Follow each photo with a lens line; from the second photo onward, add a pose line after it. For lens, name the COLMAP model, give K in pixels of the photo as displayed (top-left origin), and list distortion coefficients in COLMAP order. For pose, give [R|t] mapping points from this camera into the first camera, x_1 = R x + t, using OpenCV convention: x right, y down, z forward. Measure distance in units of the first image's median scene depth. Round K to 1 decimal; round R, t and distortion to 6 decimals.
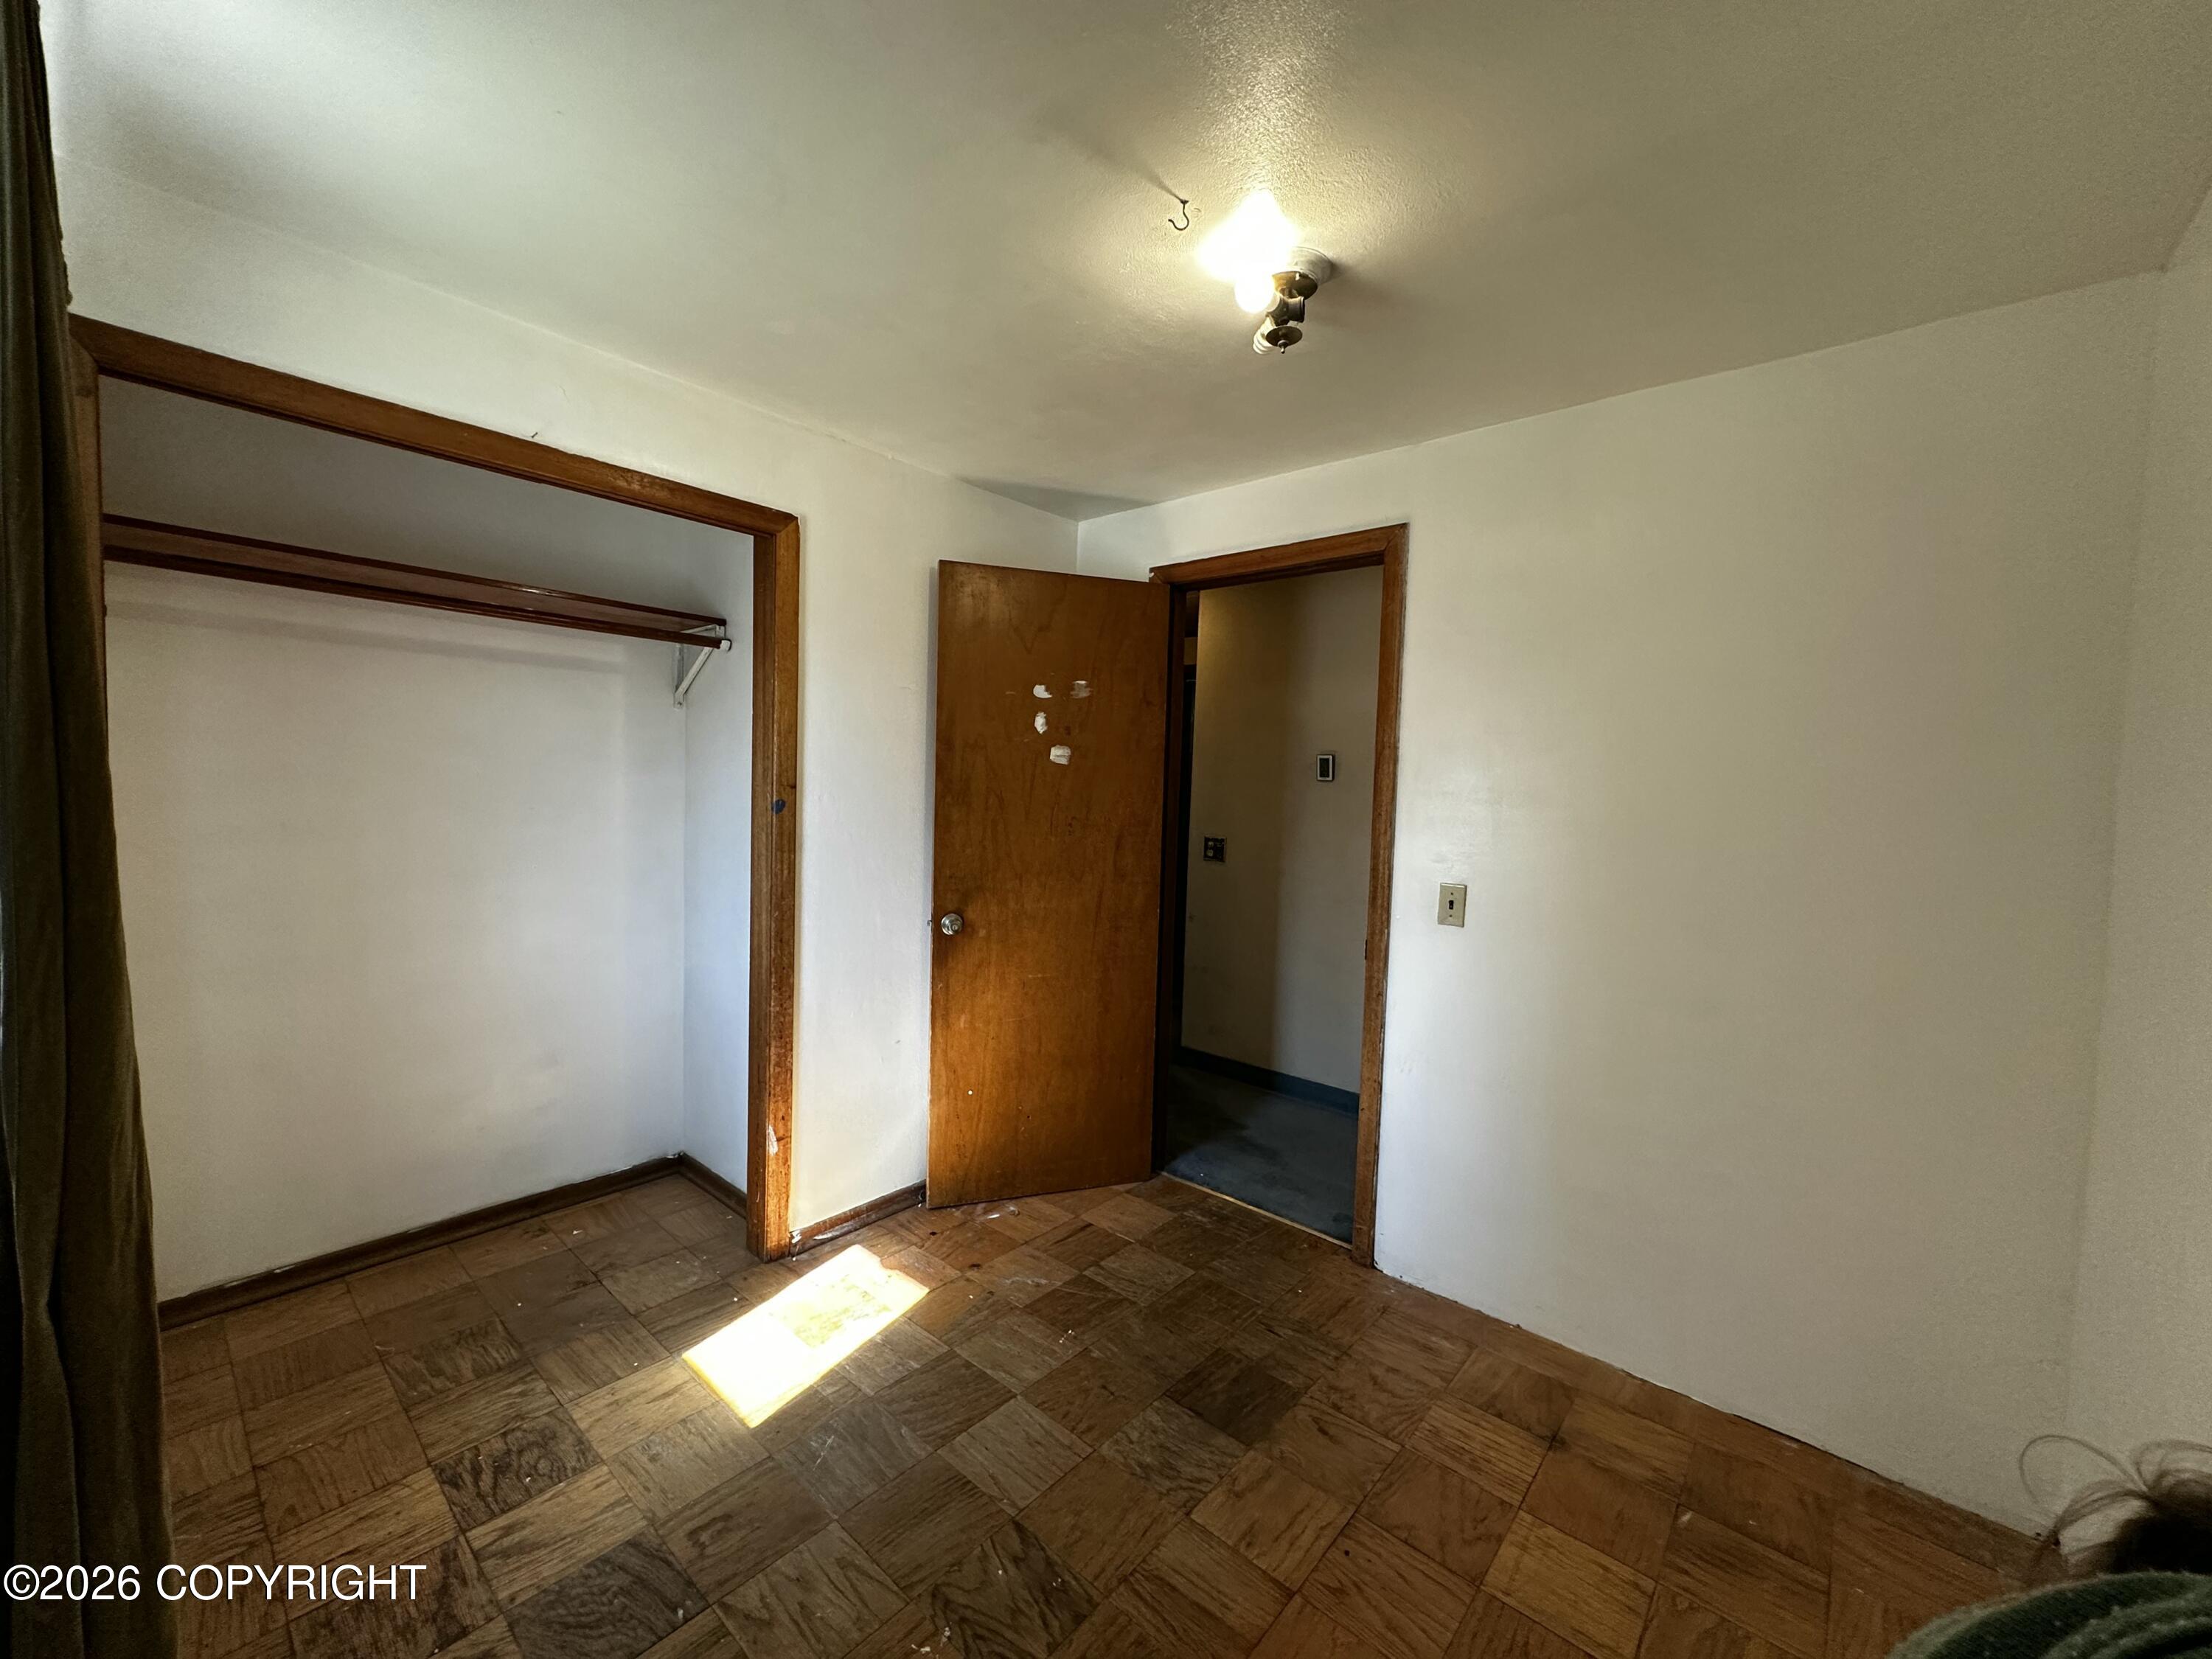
lens RADIAL K [[883.0, 0, 1106.0], [0, 883.0, 829.5], [0, 0, 1]] dist [-0.000823, 0.000089]
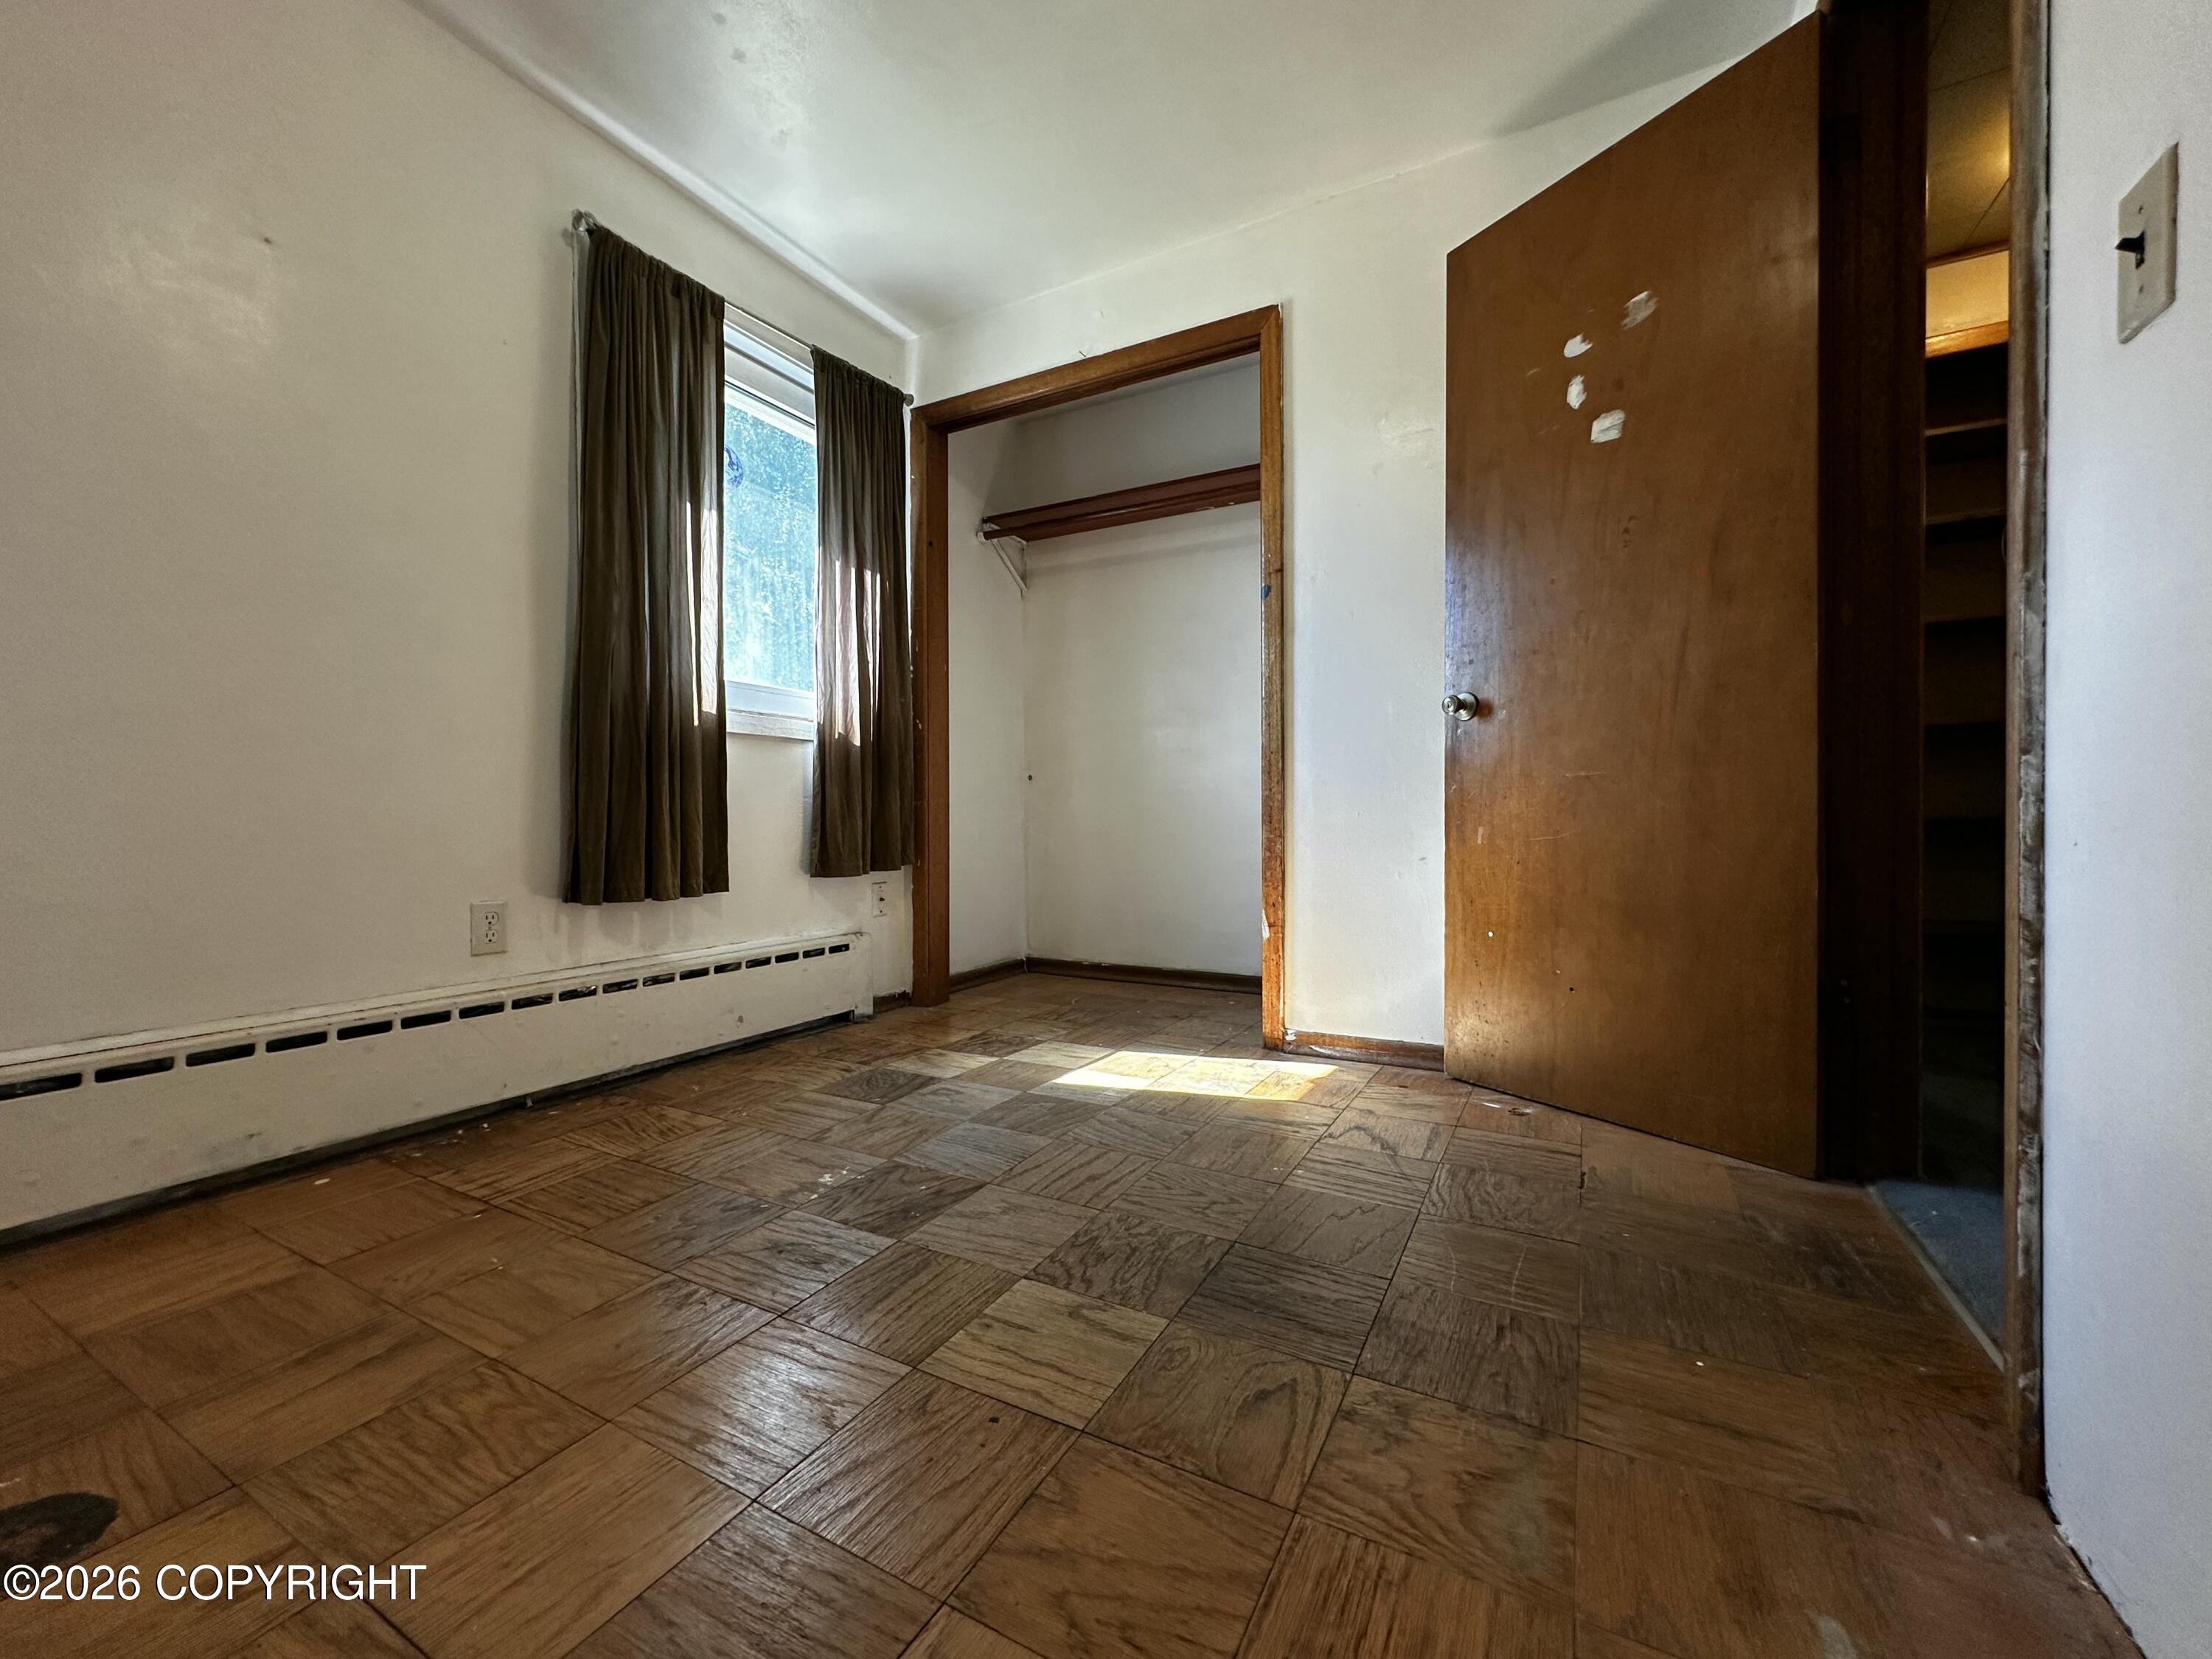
lens RADIAL K [[883.0, 0, 1106.0], [0, 883.0, 829.5], [0, 0, 1]] dist [-0.000823, 0.000089]
pose [[0.218024, -0.021724, -0.975702, 0.500697], [-0.045495, 0.998439, -0.032396, 0.251249], [0.974882, 0.051453, 0.216695, 0.528367]]
